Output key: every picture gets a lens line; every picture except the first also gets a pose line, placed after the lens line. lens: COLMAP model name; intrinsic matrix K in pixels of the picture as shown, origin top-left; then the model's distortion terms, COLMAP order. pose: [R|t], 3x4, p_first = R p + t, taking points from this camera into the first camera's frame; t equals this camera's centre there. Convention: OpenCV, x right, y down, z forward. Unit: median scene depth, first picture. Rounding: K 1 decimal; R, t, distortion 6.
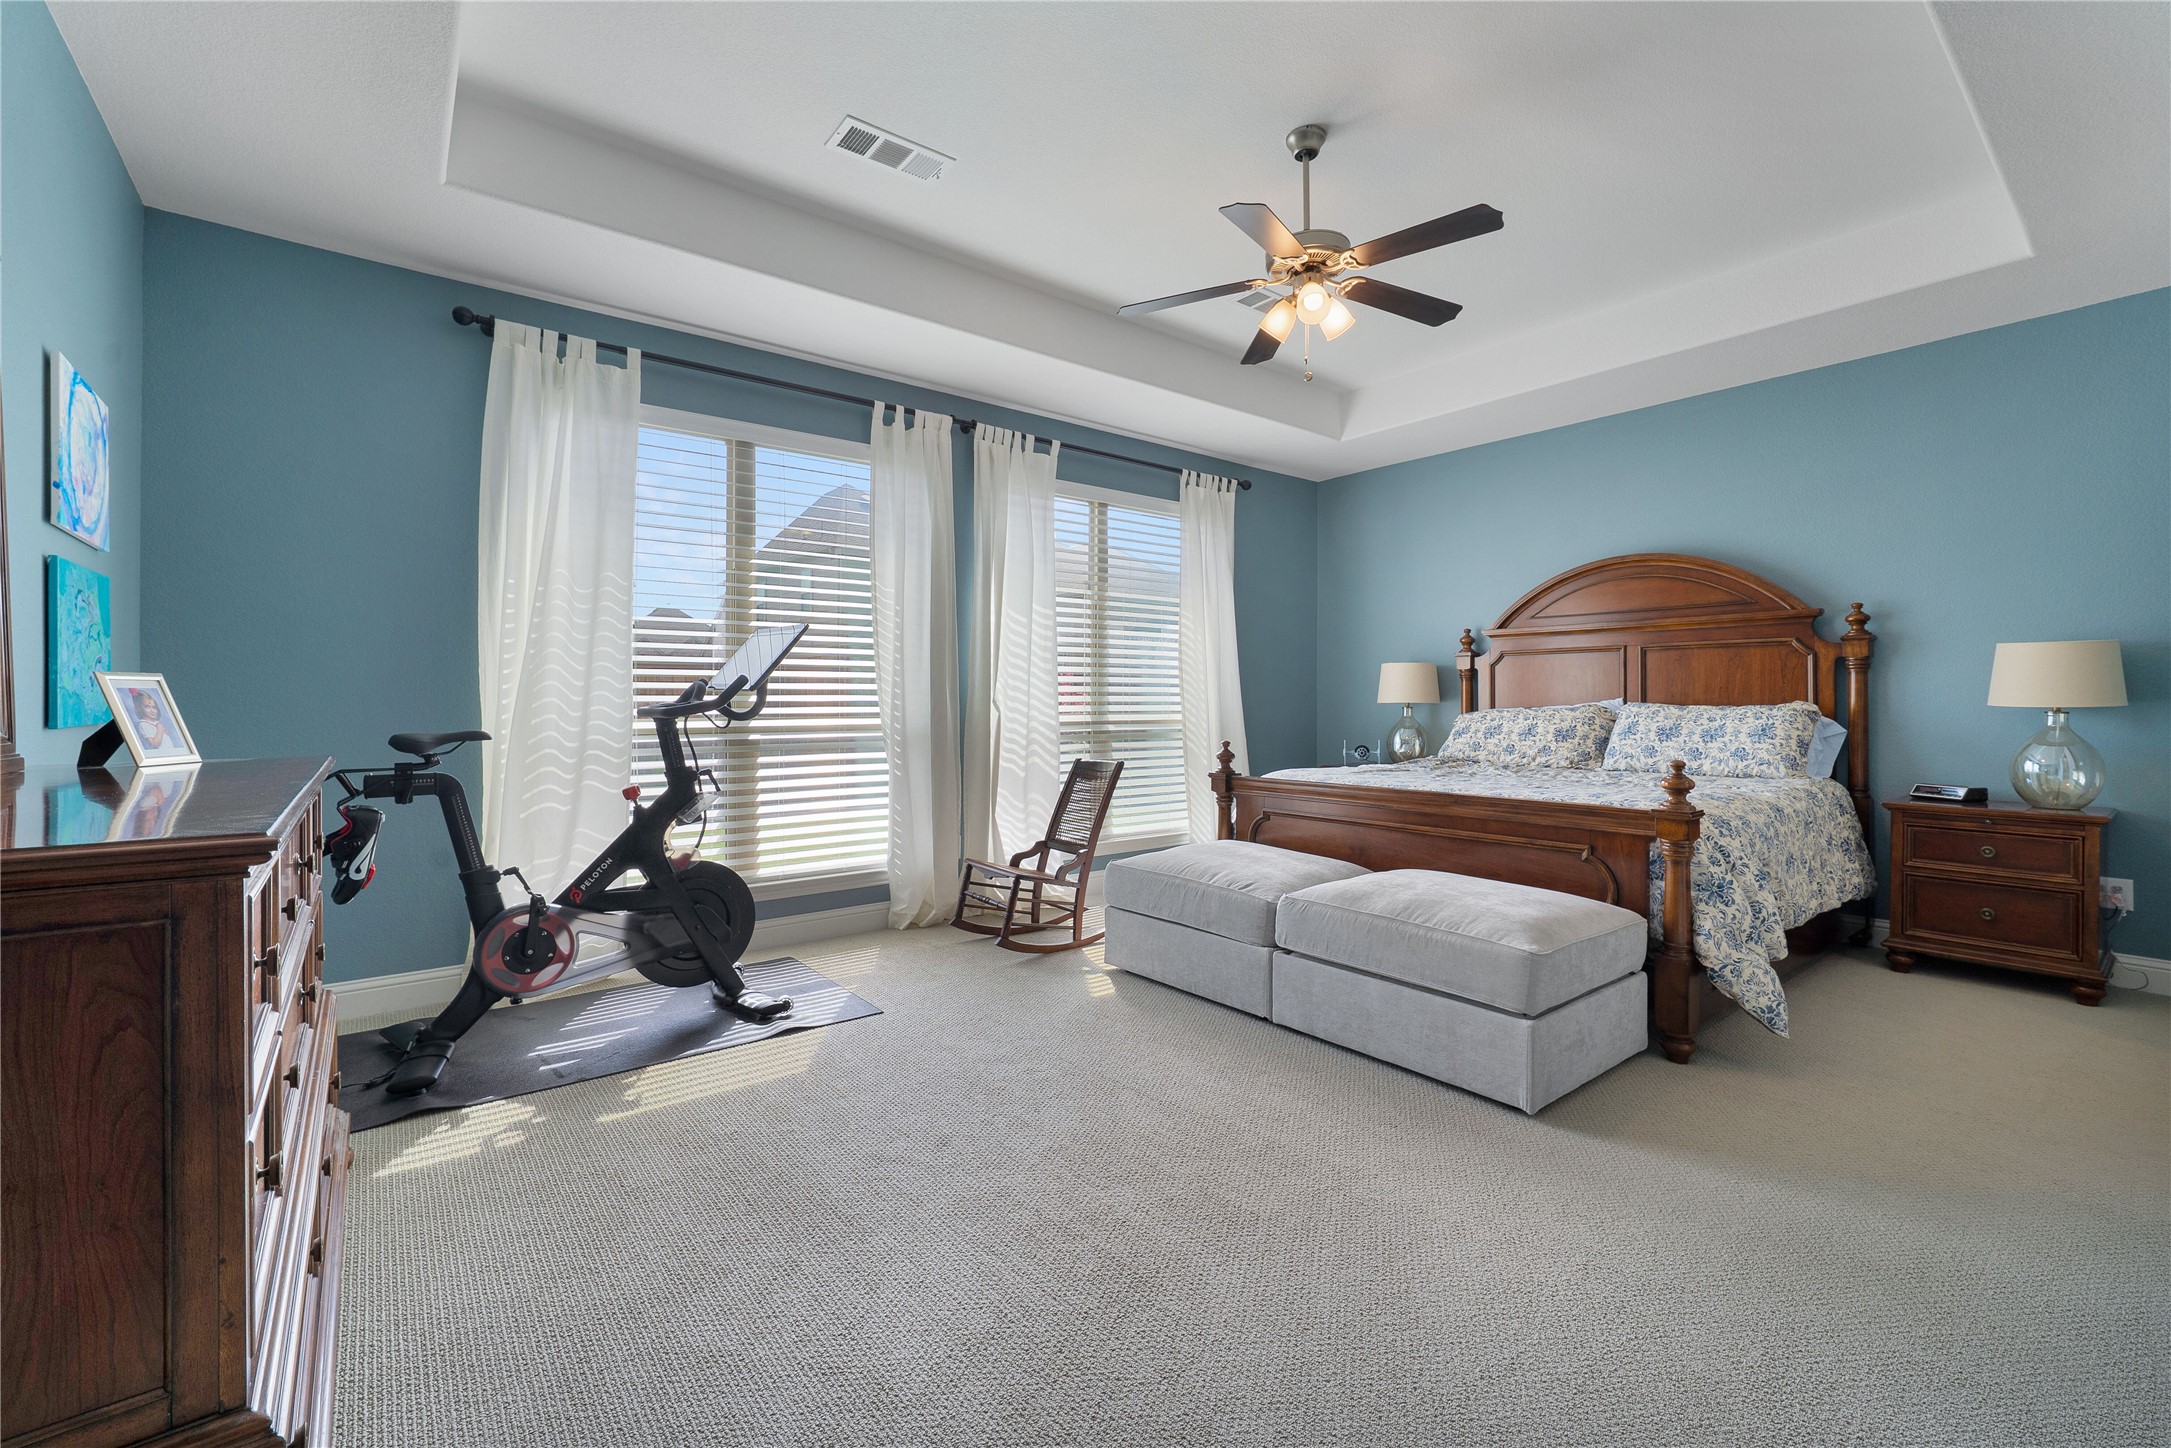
lens RADIAL K [[894.4, 0, 1093.8], [0, 894.4, 706.9], [0, 0, 1]] dist [-0.017030, 0.005143]
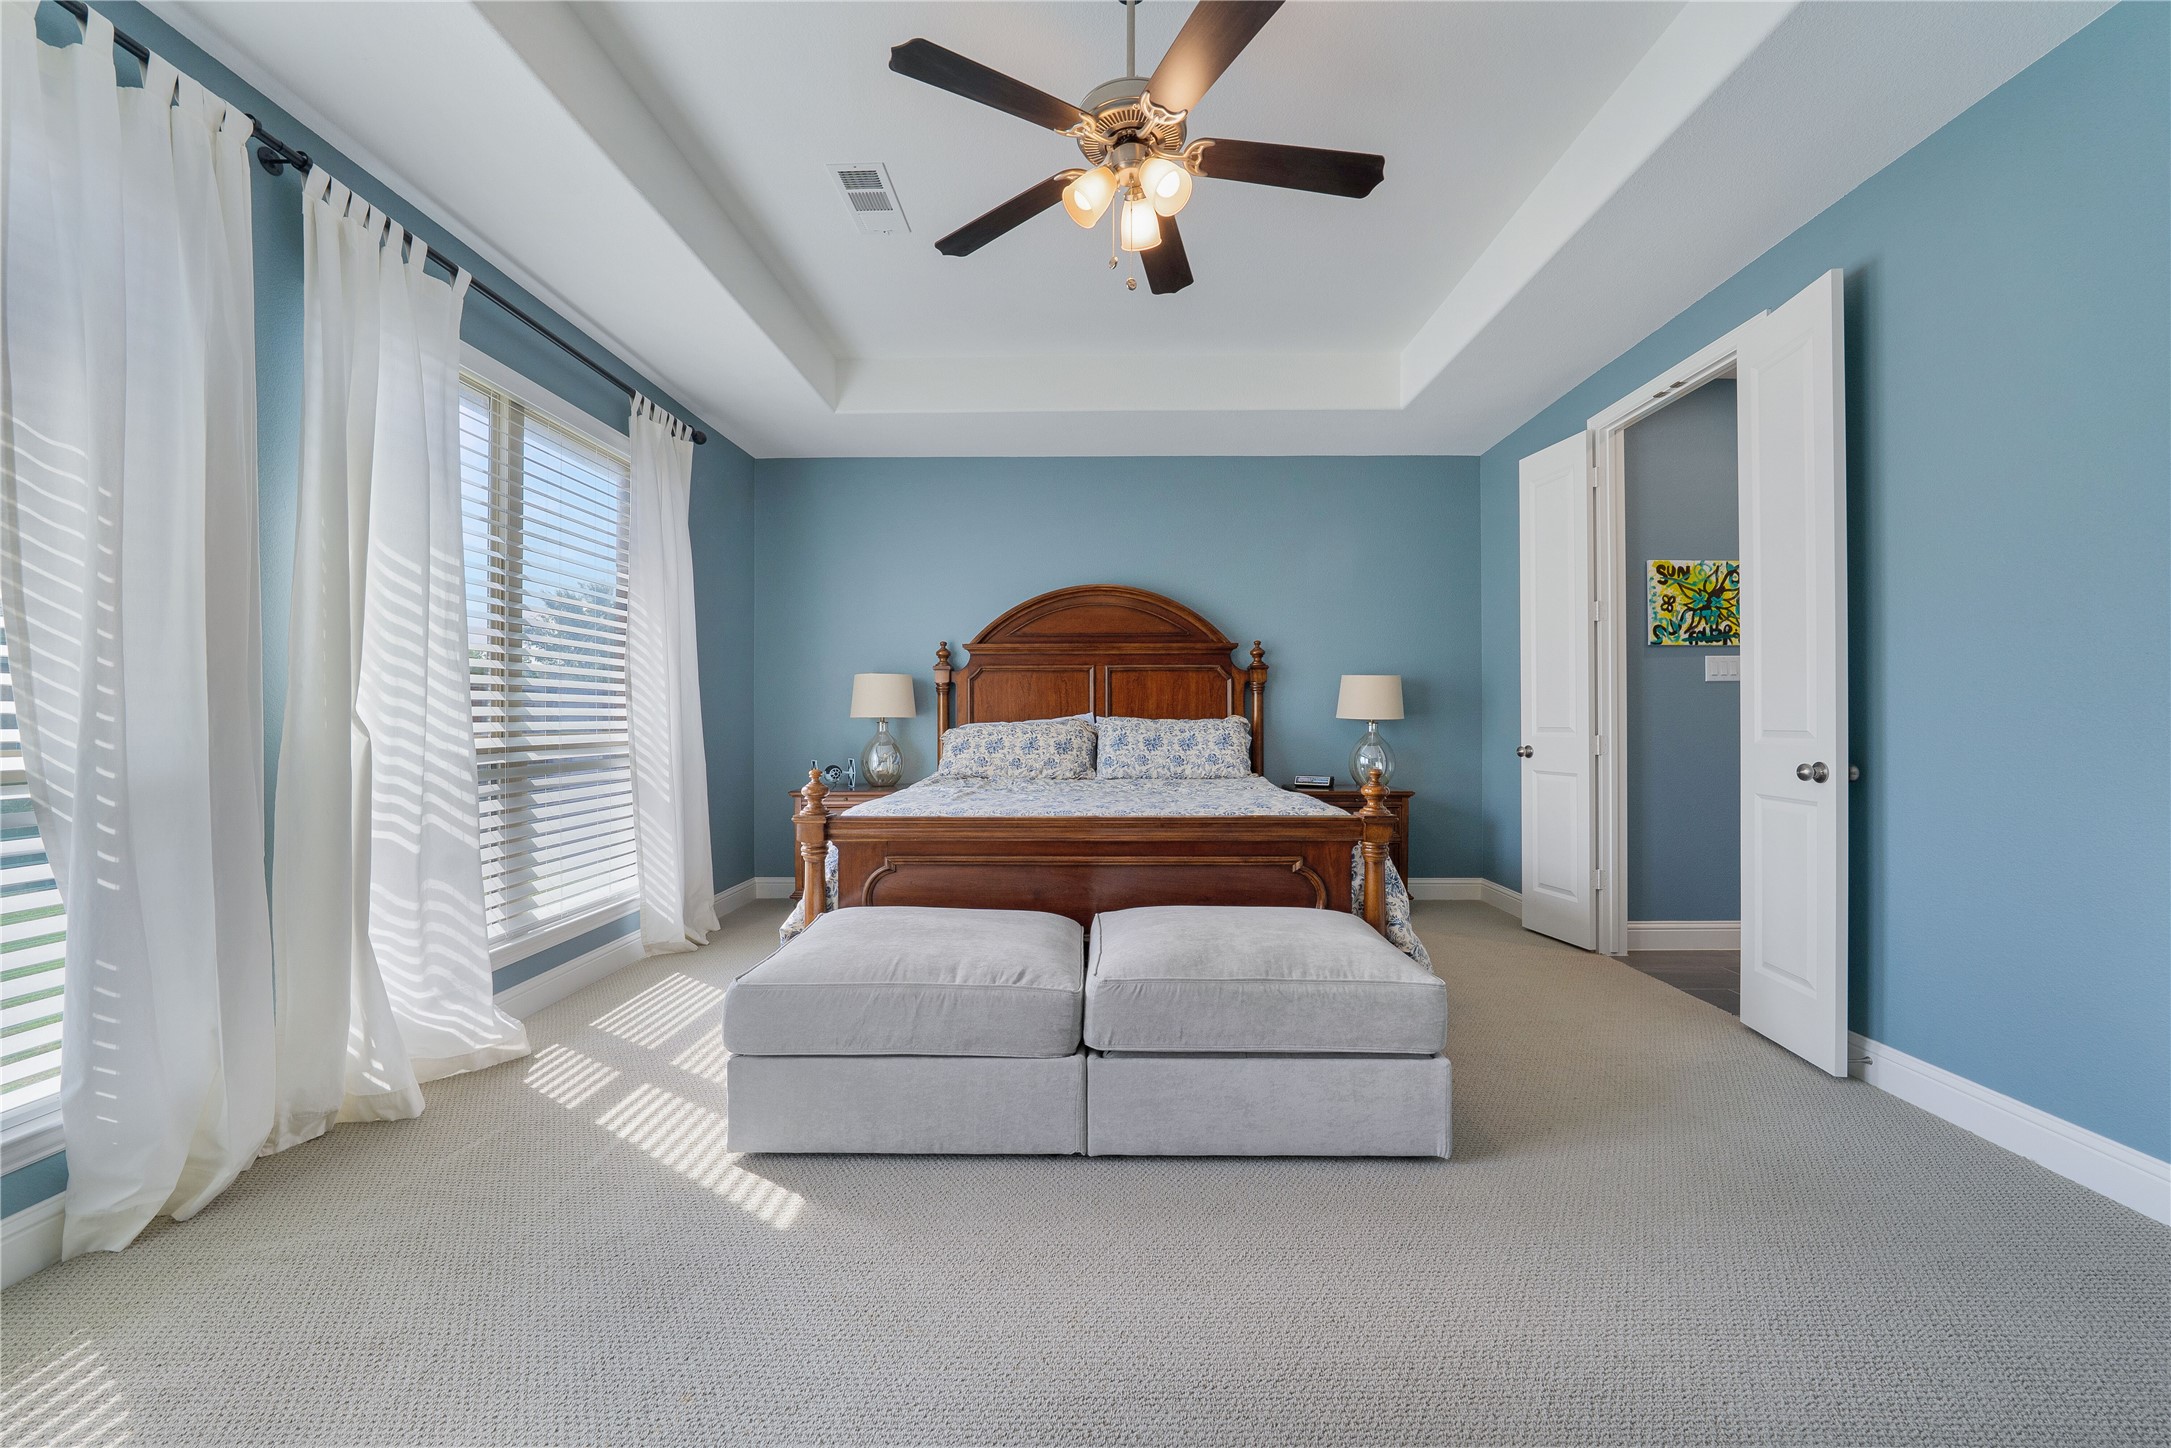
lens RADIAL K [[806.9, 0, 1085.5], [0, 806.9, 724.0], [0, 0, 1]] dist [-0.017937, 0.004525]
pose [[0.643087, -0.008006, 0.765751, -0.196286], [0.005108, 0.999968, 0.006165, -0.002209], [-0.765776, -0.000054, 0.643108, 0.378674]]
